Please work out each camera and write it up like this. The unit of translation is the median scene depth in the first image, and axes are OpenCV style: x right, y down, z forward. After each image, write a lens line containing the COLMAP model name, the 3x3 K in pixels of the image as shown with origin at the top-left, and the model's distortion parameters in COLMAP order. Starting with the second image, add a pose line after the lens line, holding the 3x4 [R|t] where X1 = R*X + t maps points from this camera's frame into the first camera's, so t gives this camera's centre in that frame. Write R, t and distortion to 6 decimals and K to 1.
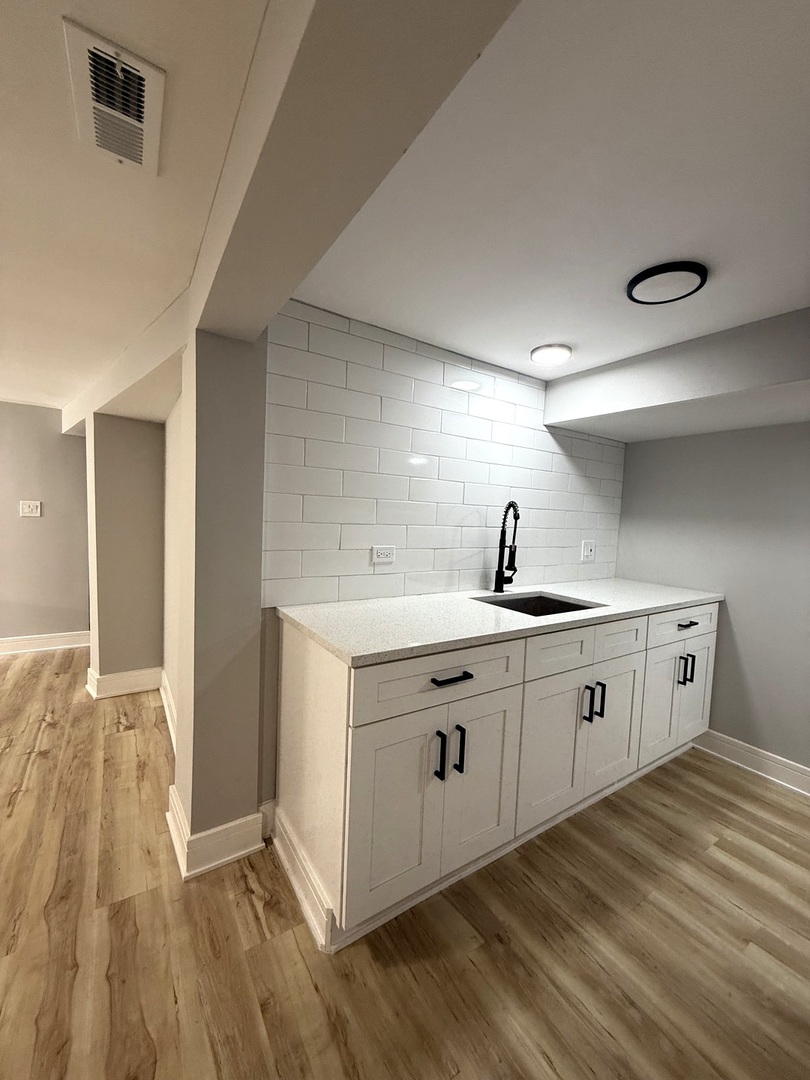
lens RADIAL K [[431.5, 0, 405.0], [0, 431.5, 540.0], [0, 0, 1]] dist [0.000345, 0.000514]
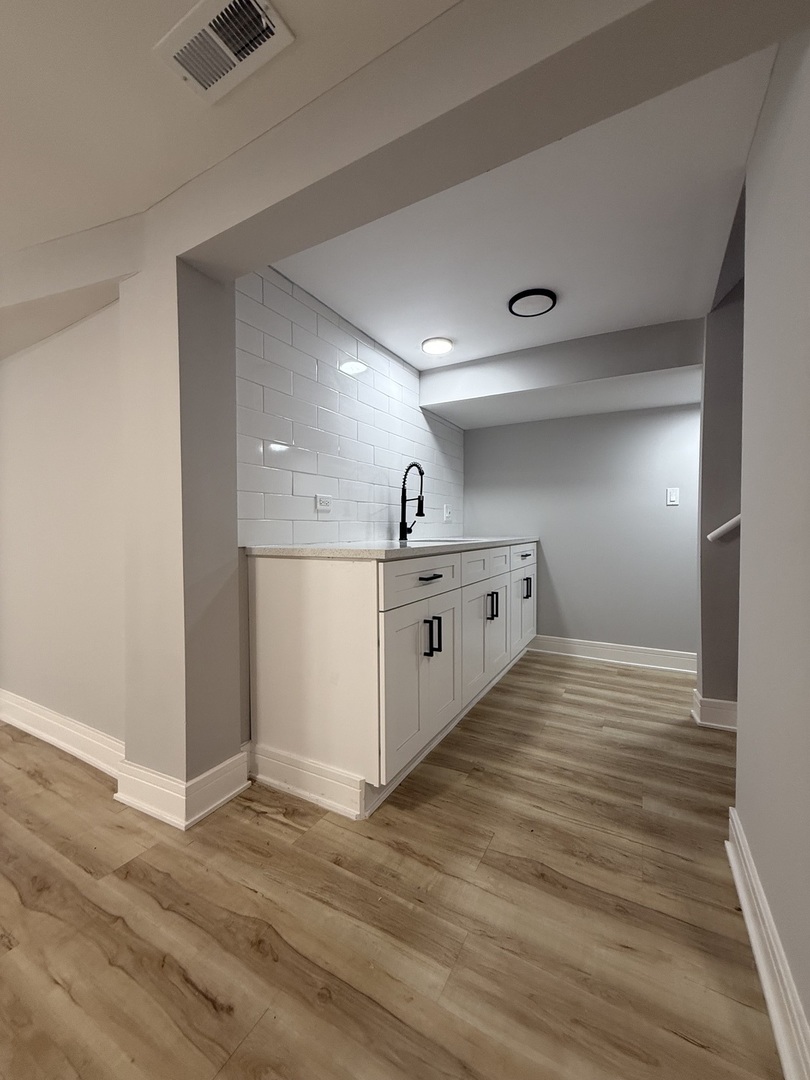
lens RADIAL K [[431.5, 0, 405.0], [0, 431.5, 540.0], [0, 0, 1]] dist [0.000345, 0.000514]
pose [[0.887843, -0.058026, 0.456473, -0.429601], [0.069189, 0.997573, -0.007764, 0.172863], [-0.454914, 0.038476, 0.889704, -0.082709]]
